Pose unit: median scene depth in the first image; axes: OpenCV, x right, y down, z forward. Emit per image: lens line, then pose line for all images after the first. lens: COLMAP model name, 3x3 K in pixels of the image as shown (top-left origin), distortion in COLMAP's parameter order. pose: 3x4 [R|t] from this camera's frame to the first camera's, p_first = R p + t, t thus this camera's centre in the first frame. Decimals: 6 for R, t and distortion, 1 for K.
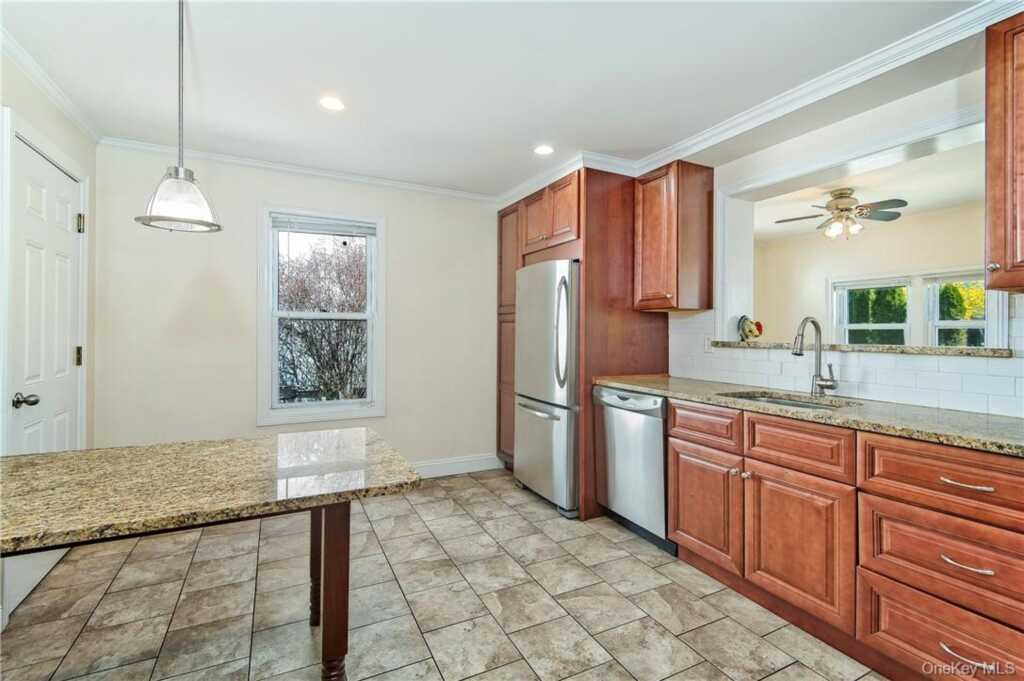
lens RADIAL K [[468.3, 0, 517.4], [0, 468.3, 327.7], [0, 0, 1]] dist [0.020062, -0.000238]
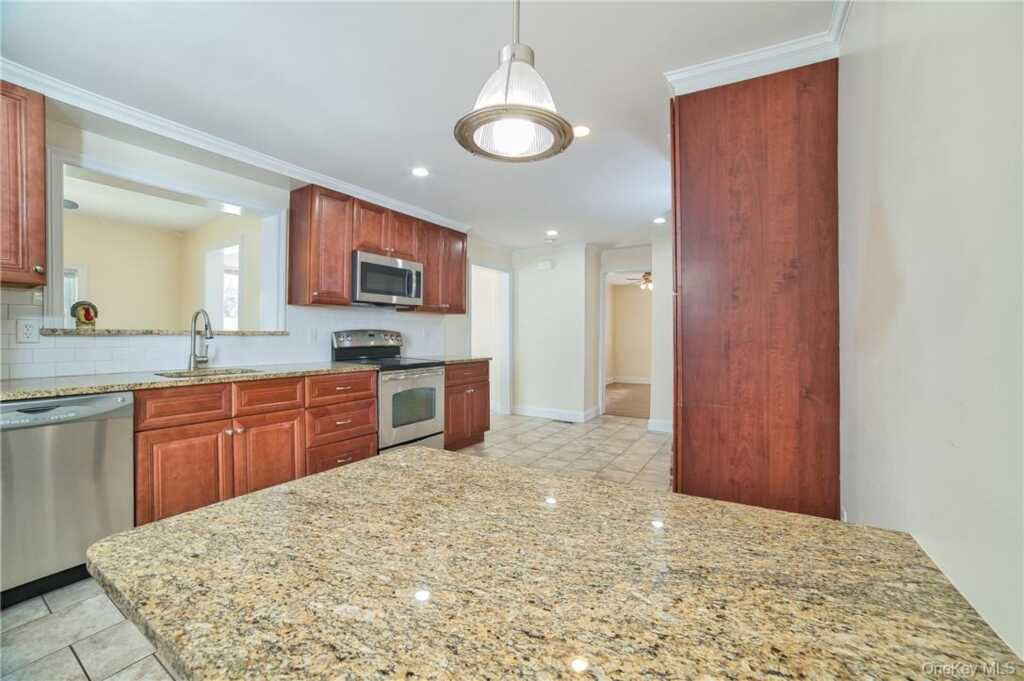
lens RADIAL K [[421.2, 0, 512.0], [0, 421.2, 340.5], [0, 0, 1]] dist [-0.109227, 0.040659]
pose [[-0.519393, -0.024241, 0.854192, -0.635617], [-0.021299, 0.999654, 0.015418, 0.022820], [-0.854270, -0.010185, -0.519730, 0.703536]]
